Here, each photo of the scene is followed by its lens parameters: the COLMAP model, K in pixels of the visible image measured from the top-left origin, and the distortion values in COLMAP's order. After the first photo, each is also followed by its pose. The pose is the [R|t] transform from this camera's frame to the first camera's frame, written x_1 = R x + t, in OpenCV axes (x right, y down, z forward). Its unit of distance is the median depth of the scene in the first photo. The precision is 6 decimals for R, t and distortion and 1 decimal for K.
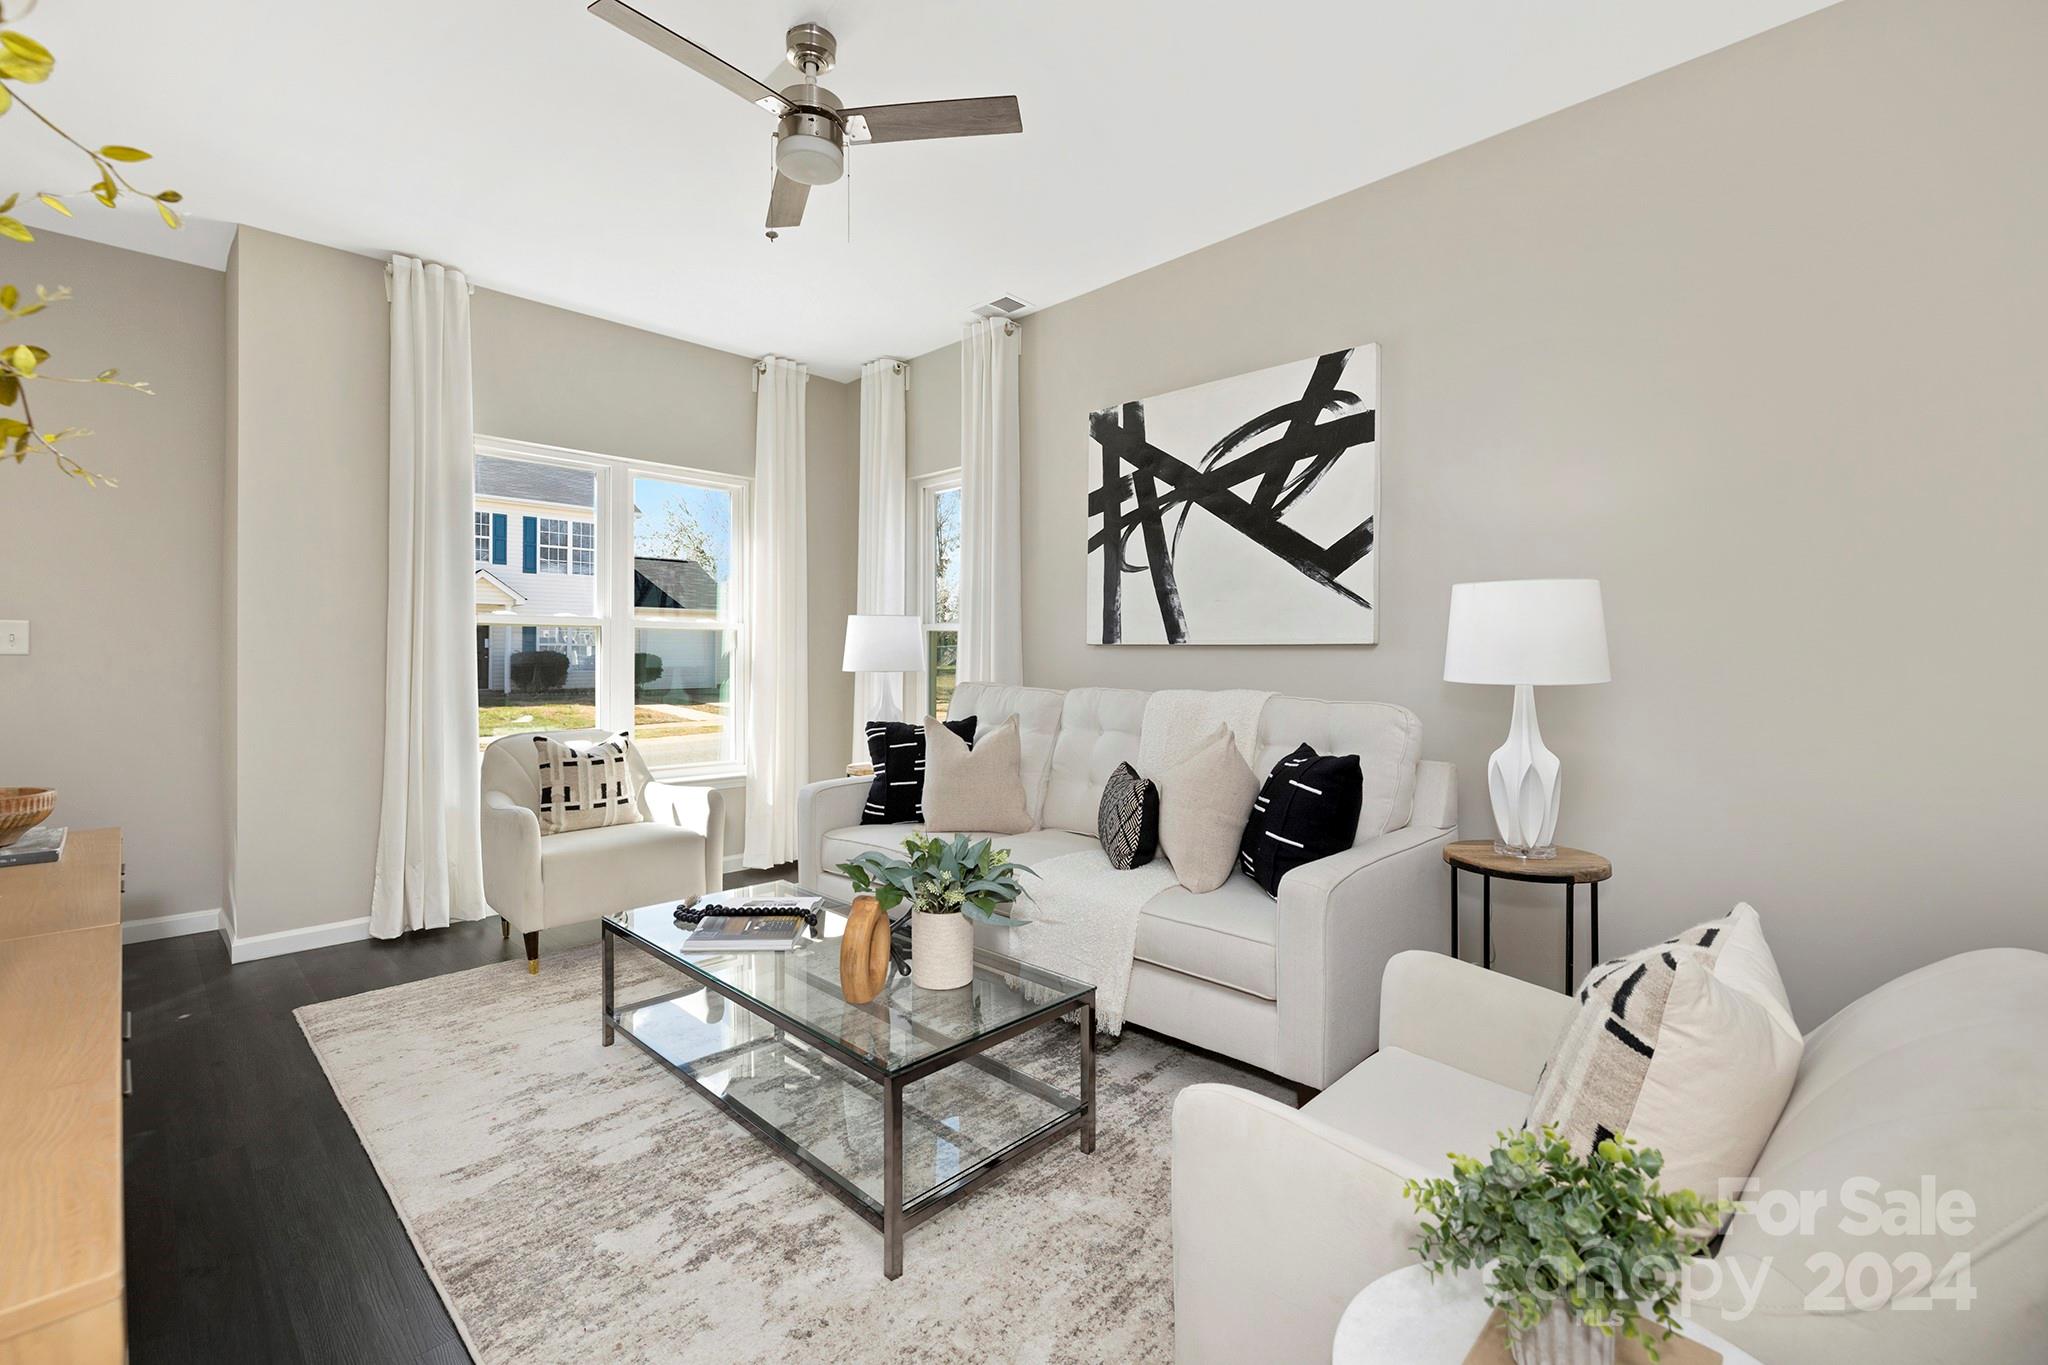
lens RADIAL K [[867.9, 0, 1026.1], [0, 867.9, 672.0], [0, 0, 1]] dist [0.018526, 0.000045]
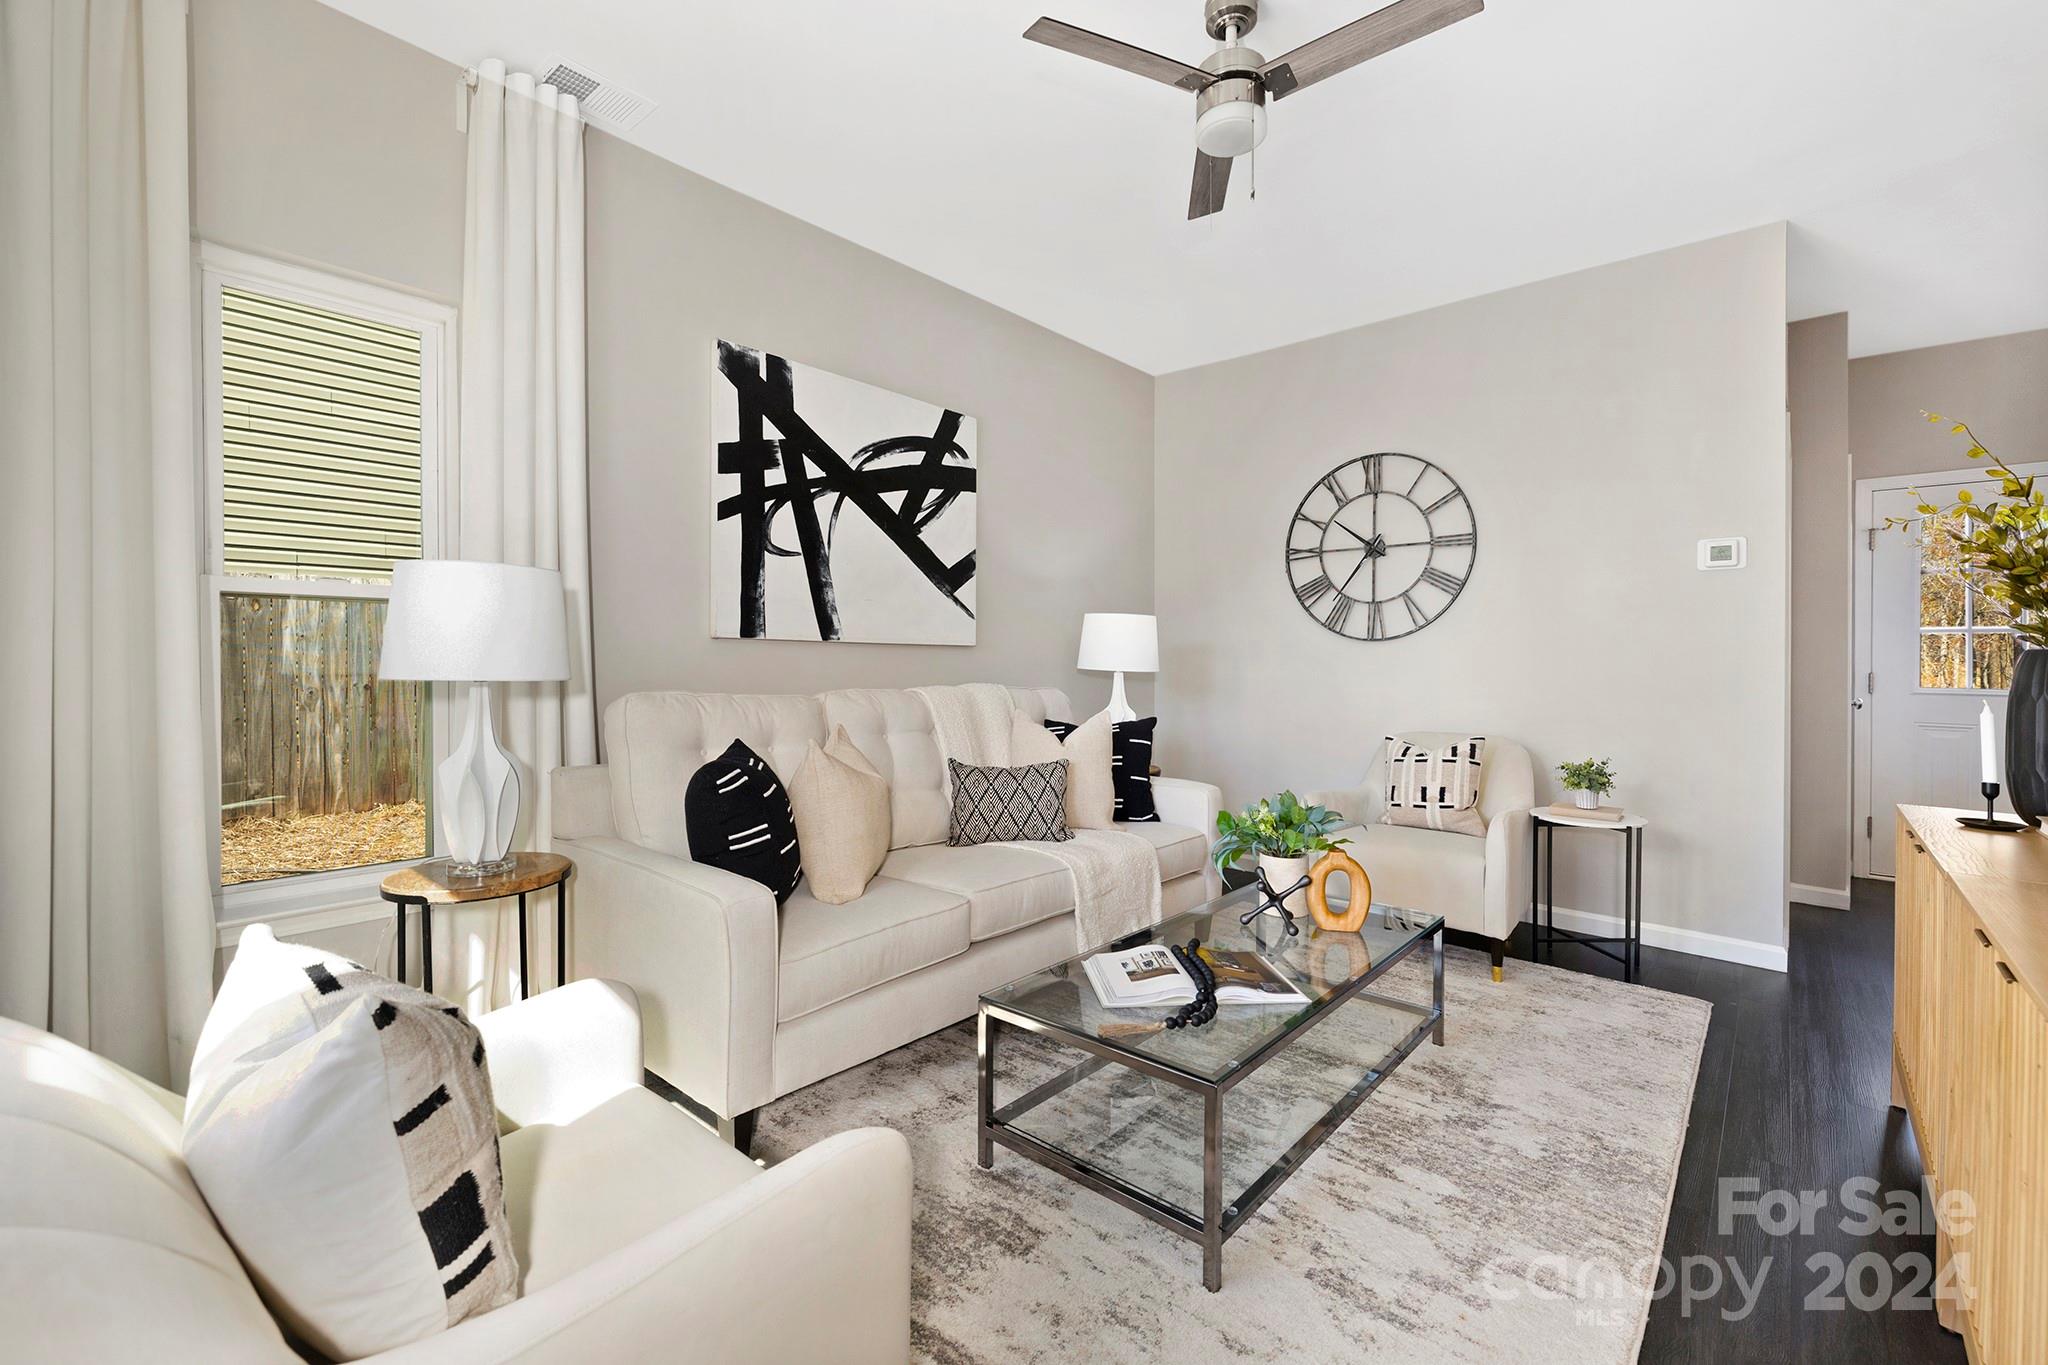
lens RADIAL K [[867.9, 0, 1022.0], [0, 867.9, 666.9], [0, 0, 1]] dist [0.018526, 0.000045]
pose [[-0.040428, -0.011360, 0.999118, -0.780411], [0.013578, 0.999837, 0.011917, -0.012484], [-0.999090, 0.014048, -0.040267, 0.831819]]
